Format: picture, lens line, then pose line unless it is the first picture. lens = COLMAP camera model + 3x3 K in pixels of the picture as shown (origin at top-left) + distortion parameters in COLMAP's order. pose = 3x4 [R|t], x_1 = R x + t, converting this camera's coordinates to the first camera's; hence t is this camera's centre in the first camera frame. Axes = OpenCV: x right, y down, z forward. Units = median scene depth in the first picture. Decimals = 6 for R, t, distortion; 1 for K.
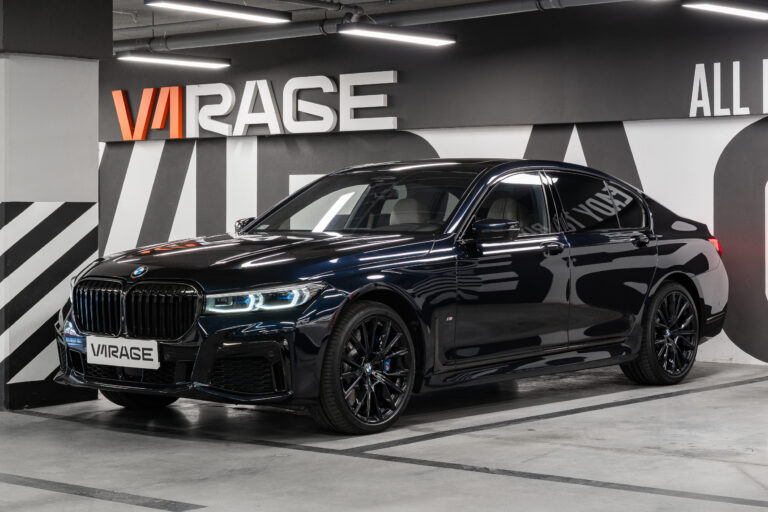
lens RADIAL K [[1640.1, 0, 385.6], [0, 1640.1, 210.4], [0, 0, 1]] dist [0.019855, 0.000000]
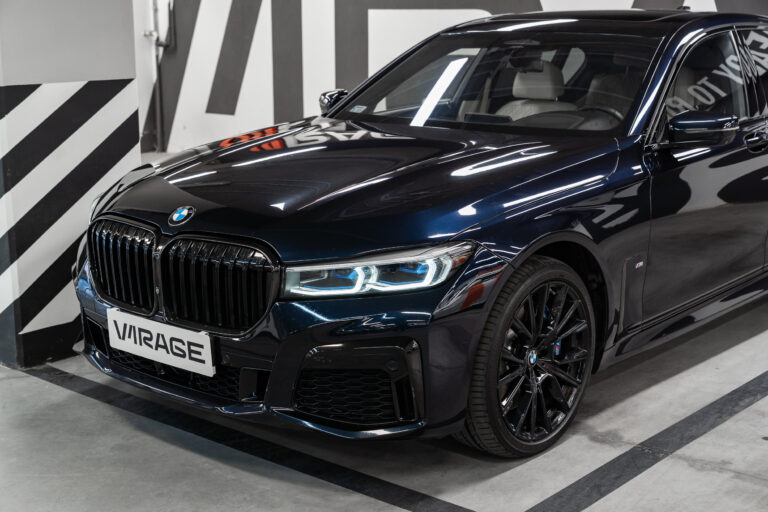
lens RADIAL K [[1163.6, 0, 383.6], [0, 1163.6, 259.8], [0, 0, 1]] dist [-0.008798, 0.000000]
pose [[0.999731, 0.001793, -0.023120, -0.056814], [0.003225, 0.976566, 0.215195, -0.041173], [0.022964, -0.215212, 0.976297, 0.522614]]
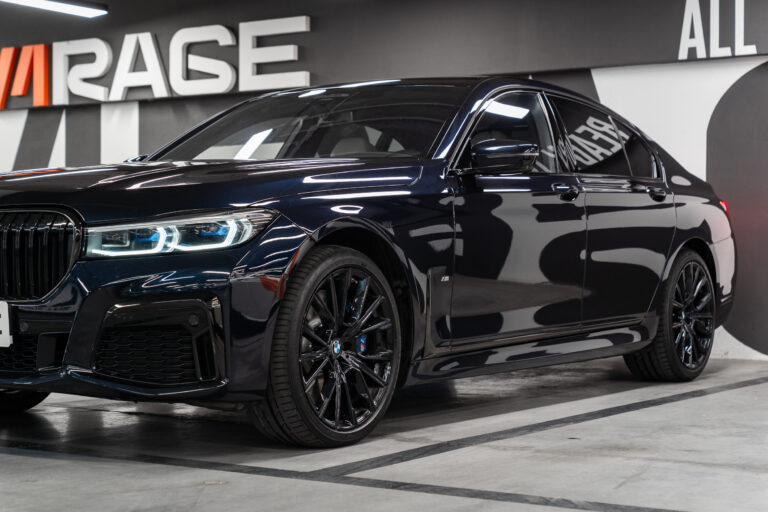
lens RADIAL K [[1460.2, 0, 387.9], [0, 1460.2, 269.3], [0, 0, 1]] dist [0.012410, 0.000000]
pose [[0.994449, 0.002544, 0.105188, -0.049213], [-0.003724, 0.999932, 0.011023, 0.055411], [-0.105153, -0.011353, 0.994391, 0.394002]]
